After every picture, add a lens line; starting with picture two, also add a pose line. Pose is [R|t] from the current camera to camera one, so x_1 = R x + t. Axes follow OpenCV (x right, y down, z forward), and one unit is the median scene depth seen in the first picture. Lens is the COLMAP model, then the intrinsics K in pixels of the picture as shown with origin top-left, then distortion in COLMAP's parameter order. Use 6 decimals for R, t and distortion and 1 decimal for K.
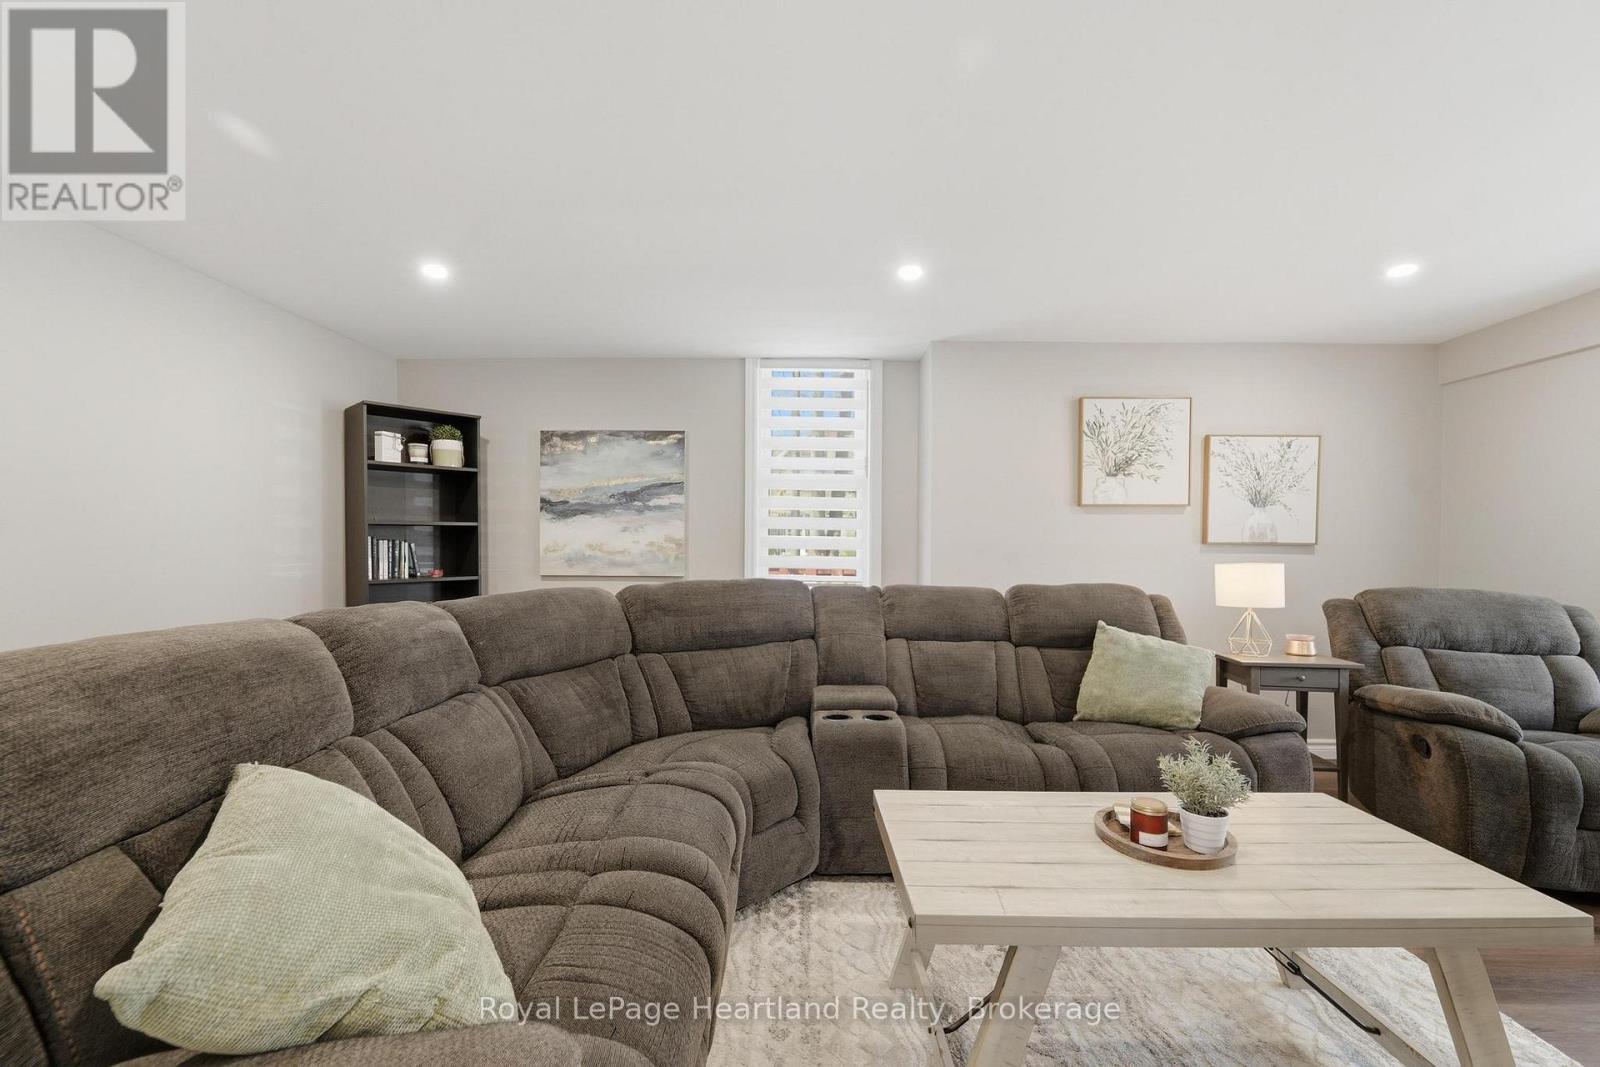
lens RADIAL K [[675.1, 0, 786.4], [0, 675.1, 543.7], [0, 0, 1]] dist [0.001088, 0.000189]
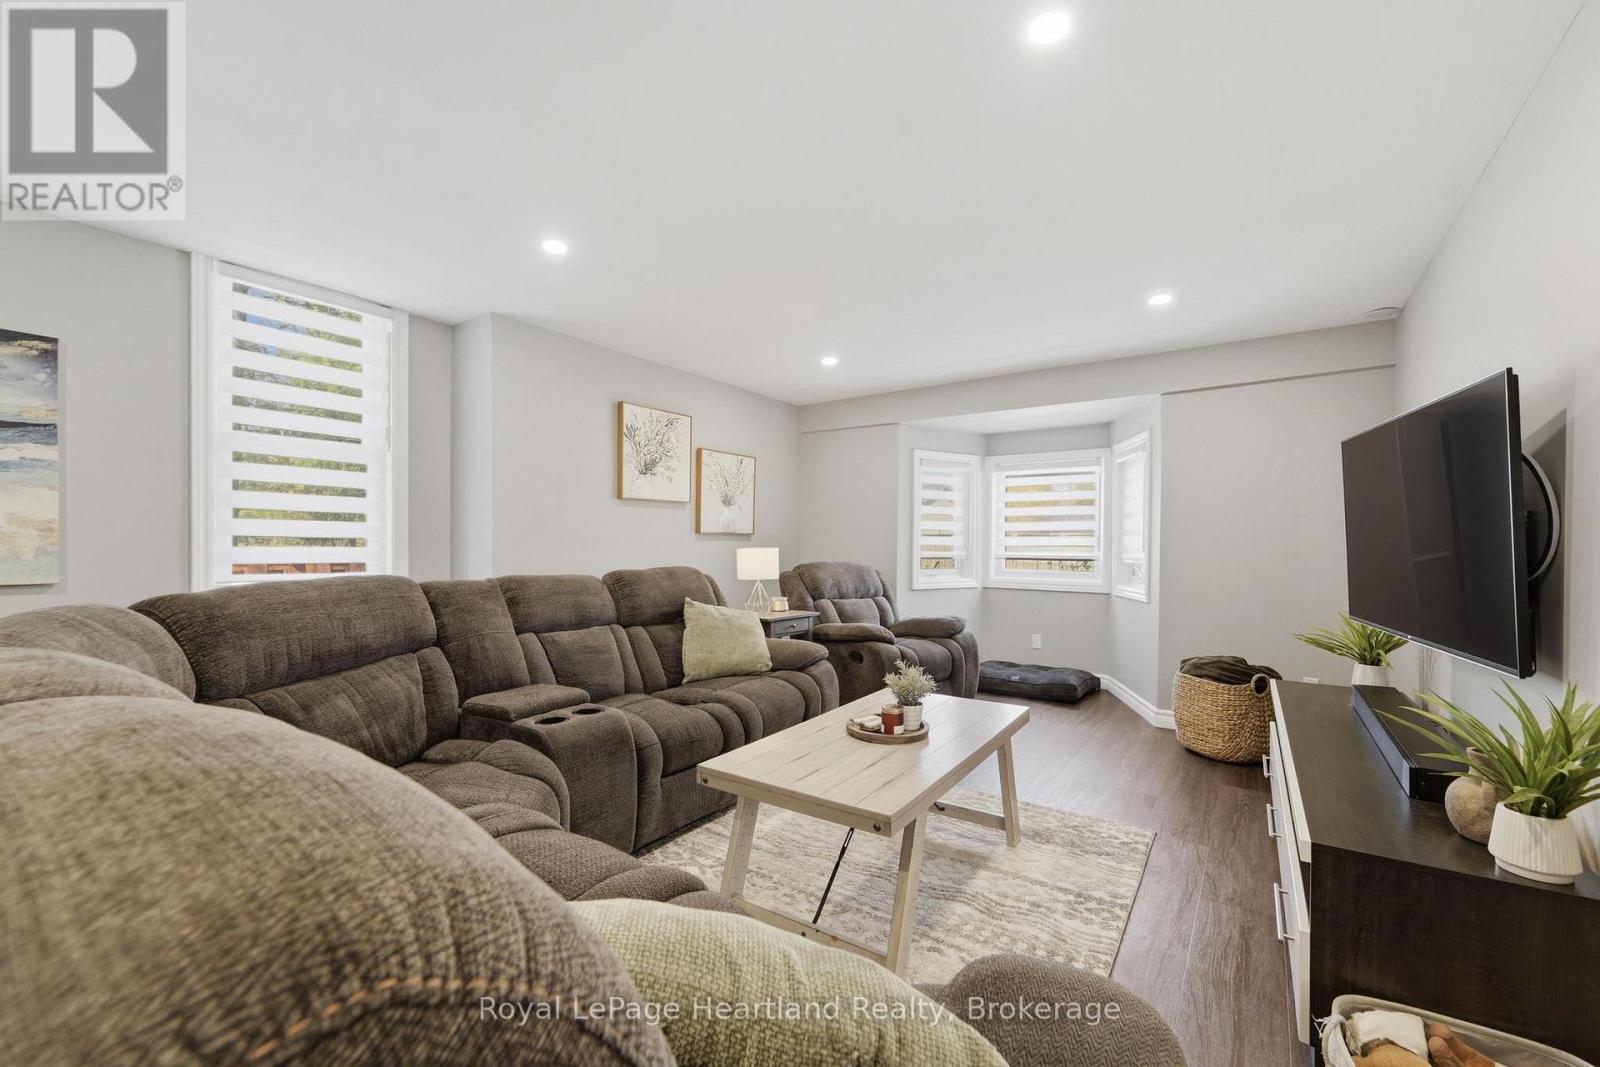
lens RADIAL K [[675.1, 0, 786.3], [0, 675.1, 537.9], [0, 0, 1]] dist [0.001088, 0.000189]
pose [[0.550873, 0.000357, 0.834589, -0.417397], [-0.005479, 0.999980, 0.003189, 0.004499], [-0.834571, -0.006329, 0.550863, 0.192377]]
